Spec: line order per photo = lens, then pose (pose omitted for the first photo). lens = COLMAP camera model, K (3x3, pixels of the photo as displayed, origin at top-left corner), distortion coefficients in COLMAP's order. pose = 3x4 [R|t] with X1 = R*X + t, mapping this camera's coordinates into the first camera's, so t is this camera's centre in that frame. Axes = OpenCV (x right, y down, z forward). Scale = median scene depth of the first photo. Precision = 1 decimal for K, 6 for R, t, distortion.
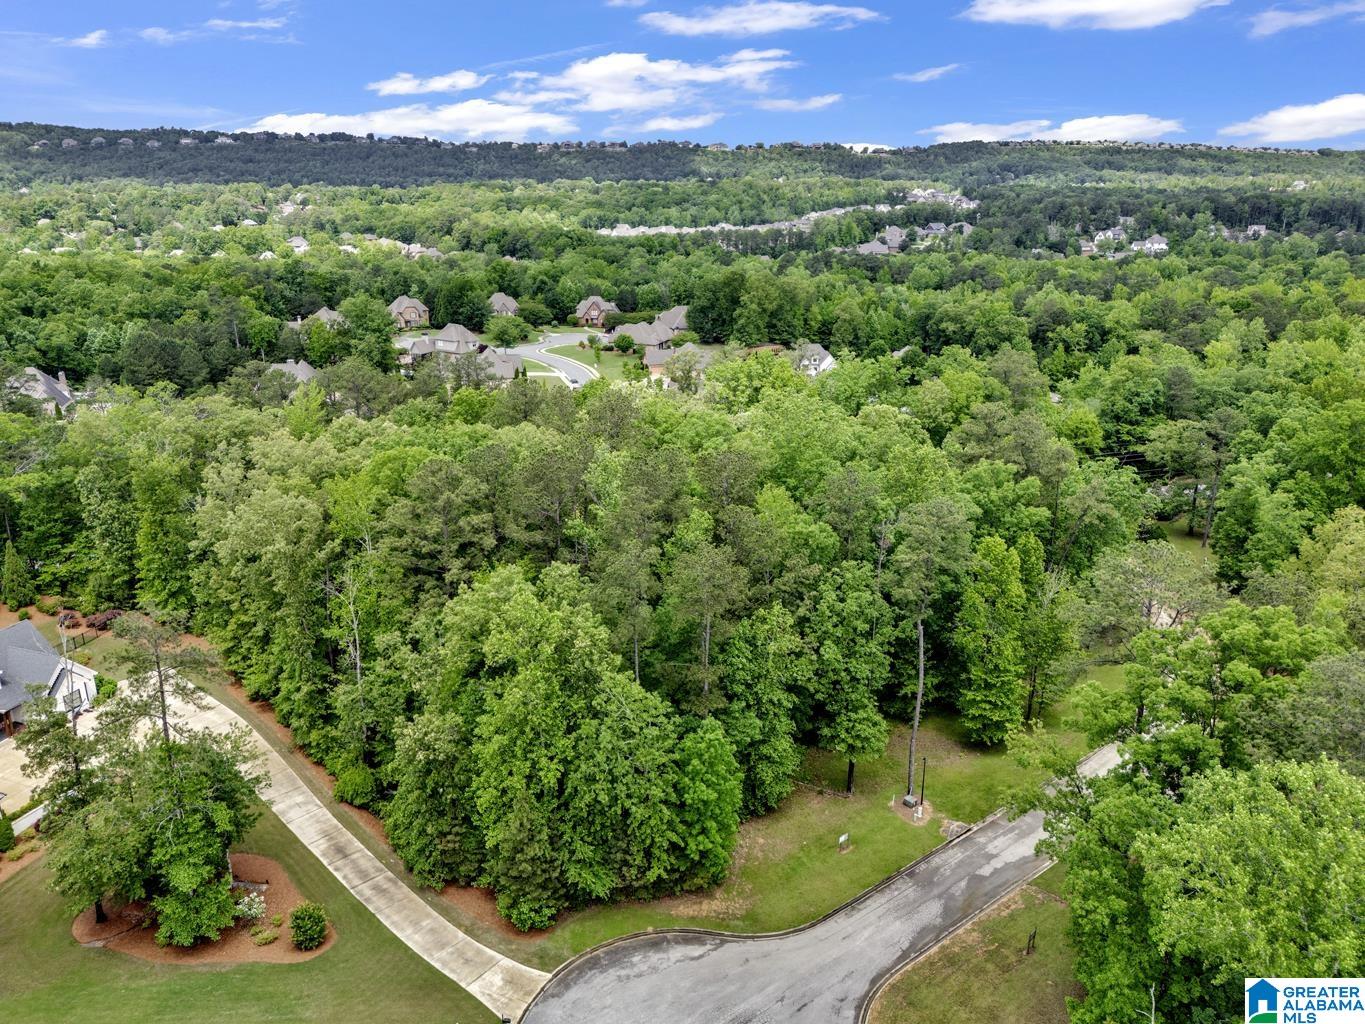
lens RADIAL K [[993.5, 0, 692.2], [0, 993.5, 508.5], [0, 0, 1]] dist [0.079562, -0.072104]
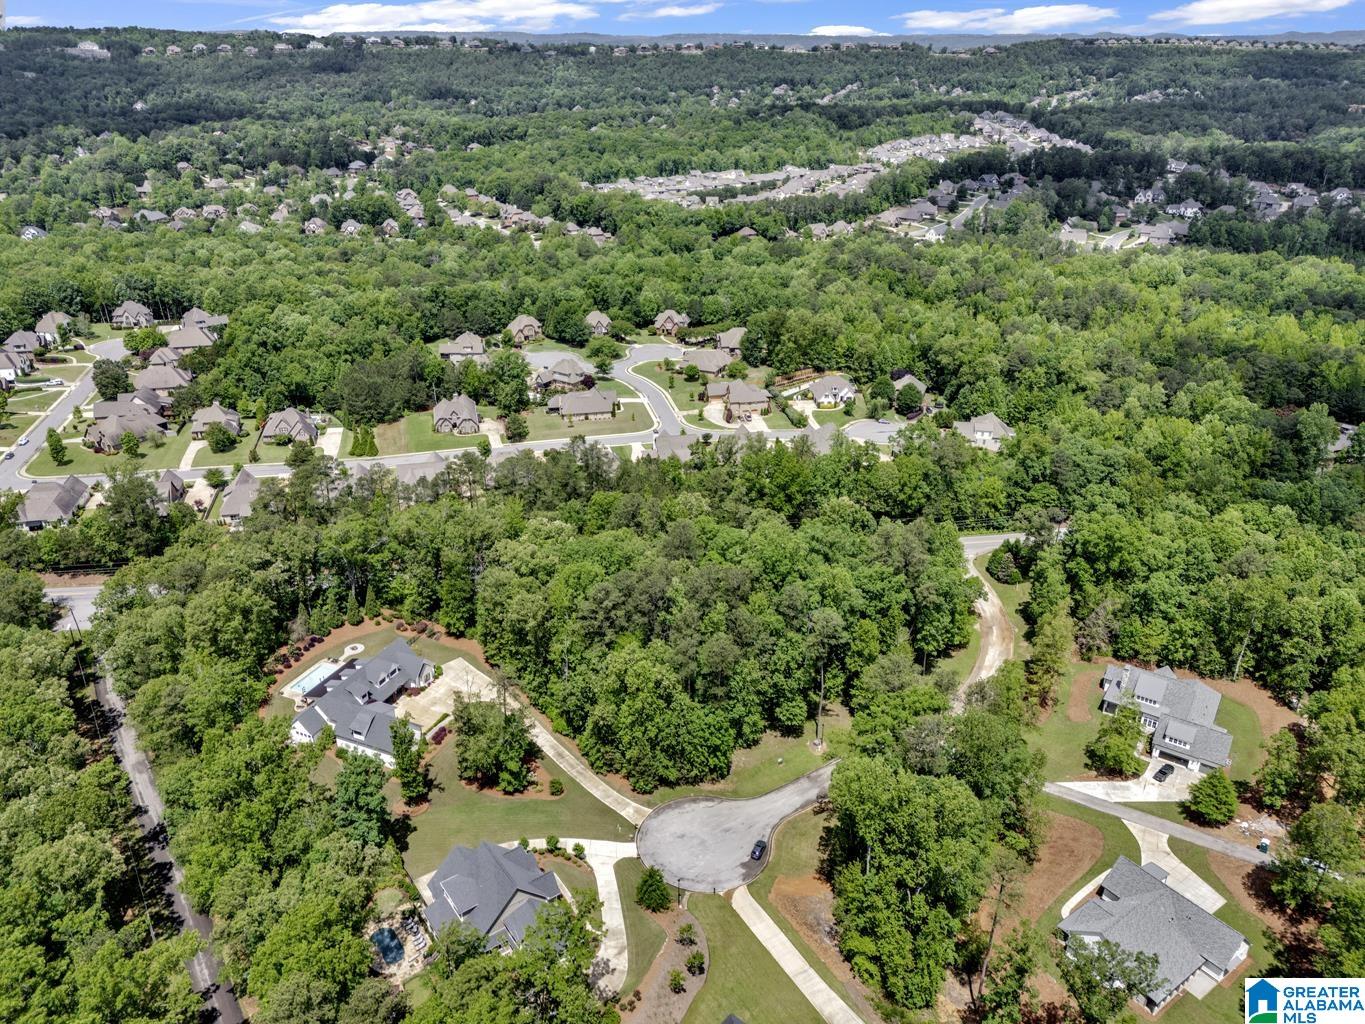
lens RADIAL K [[1005.9, 0, 681.5], [0, 1005.9, 506.6], [0, 0, 1]] dist [0.087070, -0.081744]
pose [[0.996616, 0.026229, -0.077904, 0.088821], [-0.016758, 0.992654, 0.119825, -0.478884], [0.080474, -0.118114, 0.989734, -1.137759]]
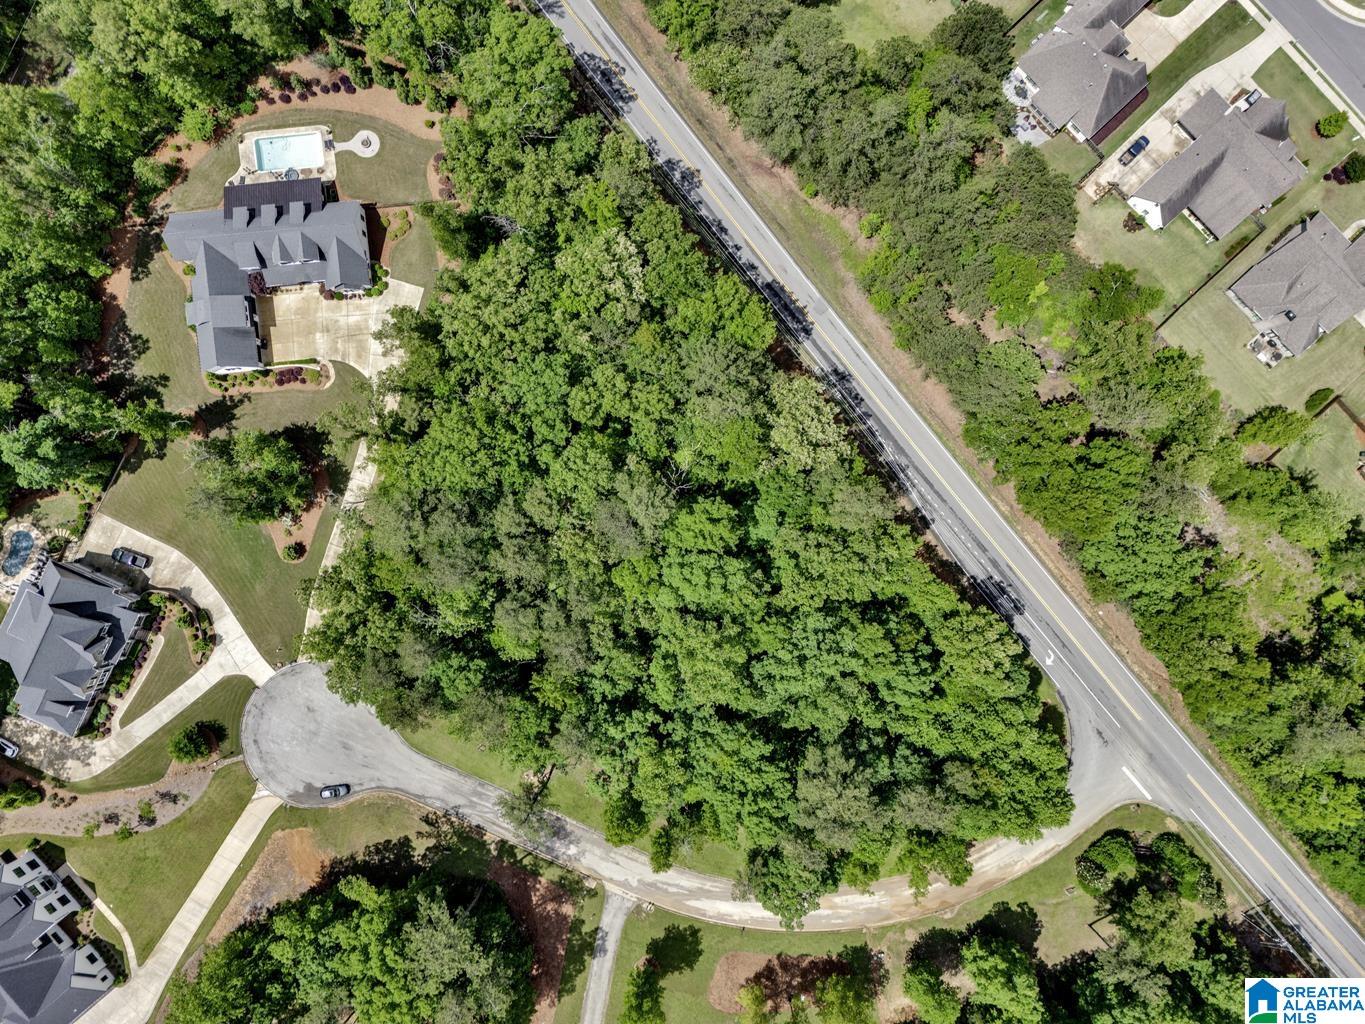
lens RADIAL K [[1005.9, 0, 681.5], [0, 1005.9, 506.6], [0, 0, 1]] dist [0.087070, -0.081744]
pose [[0.428235, 0.903439, -0.020300, -0.051602], [-0.270932, 0.149789, 0.950873, -1.540389], [0.862097, -0.401697, 0.308915, 0.851951]]
